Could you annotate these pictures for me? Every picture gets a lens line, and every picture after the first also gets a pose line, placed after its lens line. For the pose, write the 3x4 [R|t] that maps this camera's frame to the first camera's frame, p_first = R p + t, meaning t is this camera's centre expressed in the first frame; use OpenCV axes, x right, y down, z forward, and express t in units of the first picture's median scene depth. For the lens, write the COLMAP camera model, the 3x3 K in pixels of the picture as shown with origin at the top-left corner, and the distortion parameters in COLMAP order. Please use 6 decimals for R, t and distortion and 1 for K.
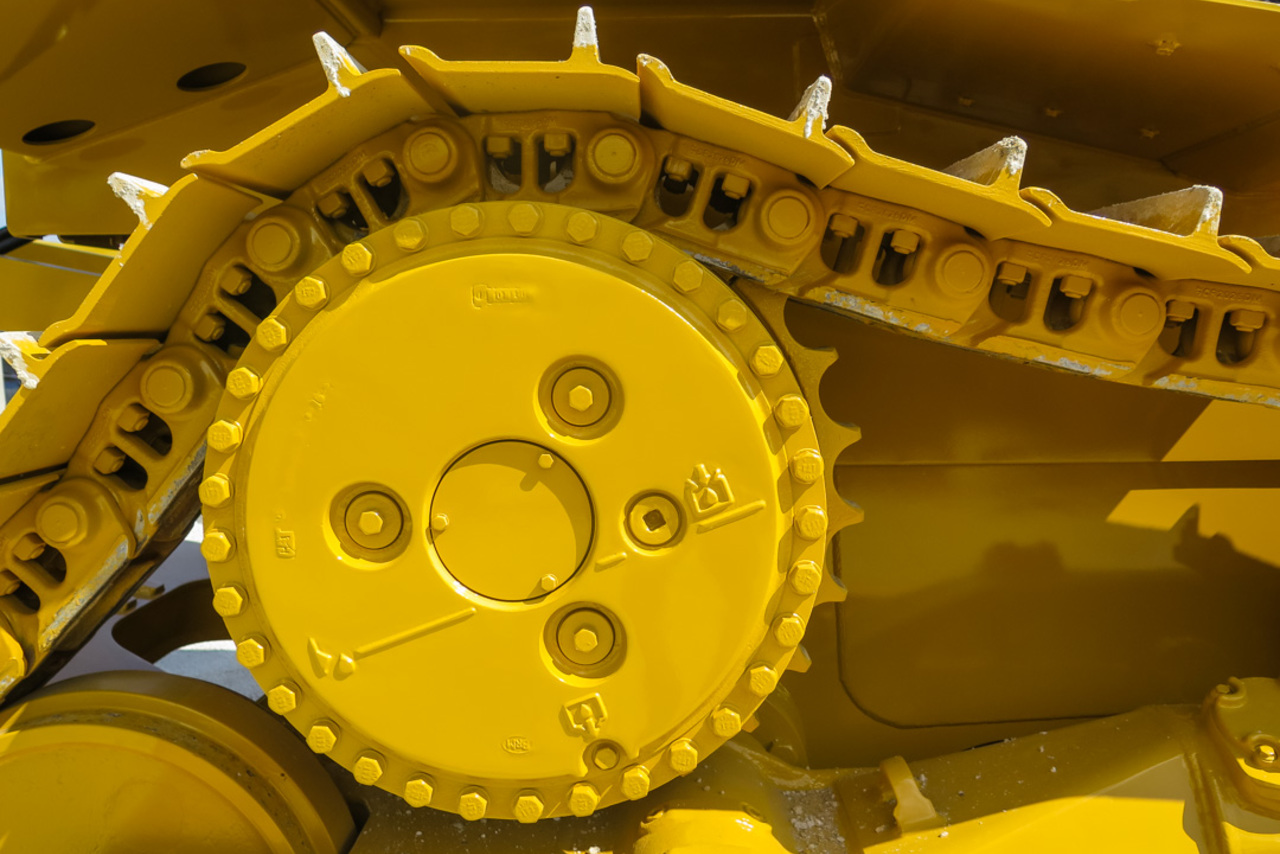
lens RADIAL K [[1090.0, 0, 636.0], [0, 1090.0, 428.8], [0, 0, 1]] dist [-0.011623, 0.006189]
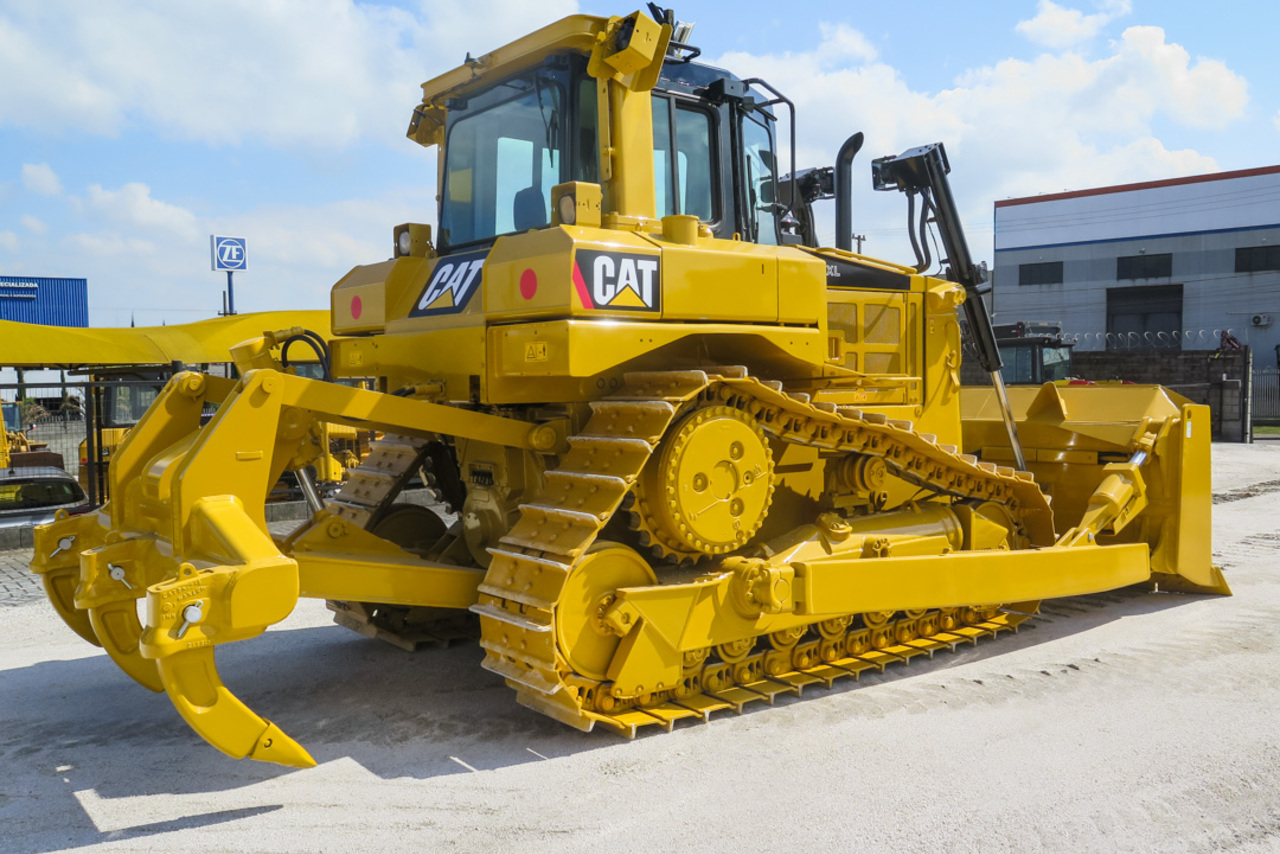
lens RADIAL K [[1090.0, 0, 636.0], [0, 1090.0, 428.8], [0, 0, 1]] dist [-0.011623, 0.006189]
pose [[0.779272, -0.024944, 0.626190, -3.076975], [0.060015, 0.997586, -0.034948, 0.012563], [-0.623806, 0.064815, 0.778887, -2.150868]]
